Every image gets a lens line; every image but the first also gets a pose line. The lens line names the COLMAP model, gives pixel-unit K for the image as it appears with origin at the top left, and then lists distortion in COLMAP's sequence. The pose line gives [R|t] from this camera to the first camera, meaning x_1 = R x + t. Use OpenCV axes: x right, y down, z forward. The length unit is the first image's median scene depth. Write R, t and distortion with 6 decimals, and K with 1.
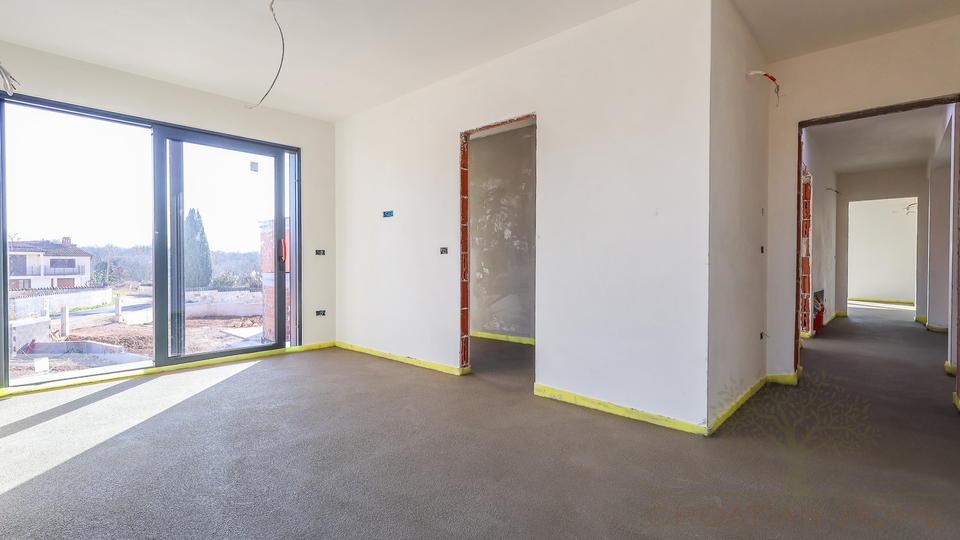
lens RADIAL K [[442.0, 0, 480.0], [0, 442.0, 270.0], [0, 0, 1]] dist [0.008692, -0.000028]
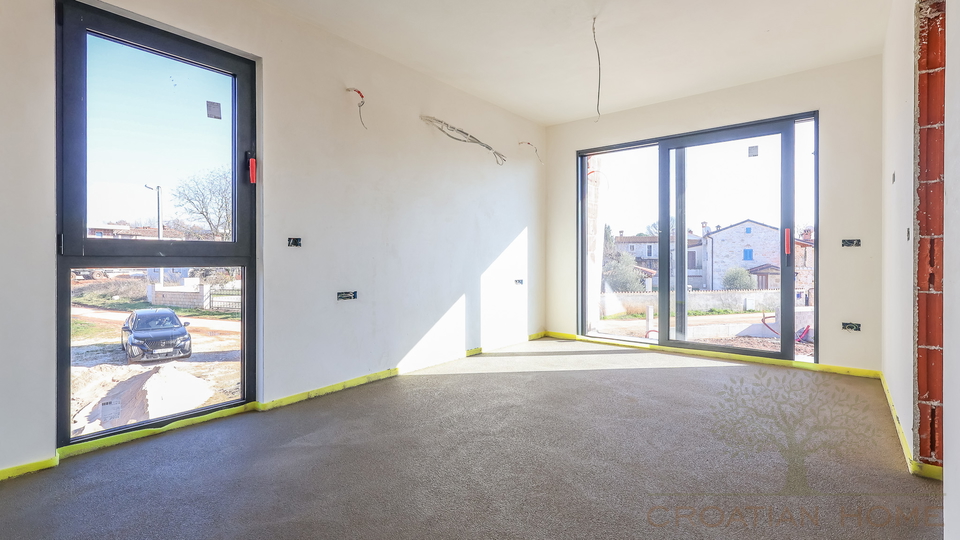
lens RADIAL K [[447.6, 0, 476.9], [0, 447.6, 254.5], [0, 0, 1]] dist [0.006928, 0.000198]
pose [[0.067076, -0.006306, -0.997728, 0.418566], [-0.017330, 0.999822, -0.007484, -0.004986], [0.997597, 0.017792, 0.066954, 0.422100]]
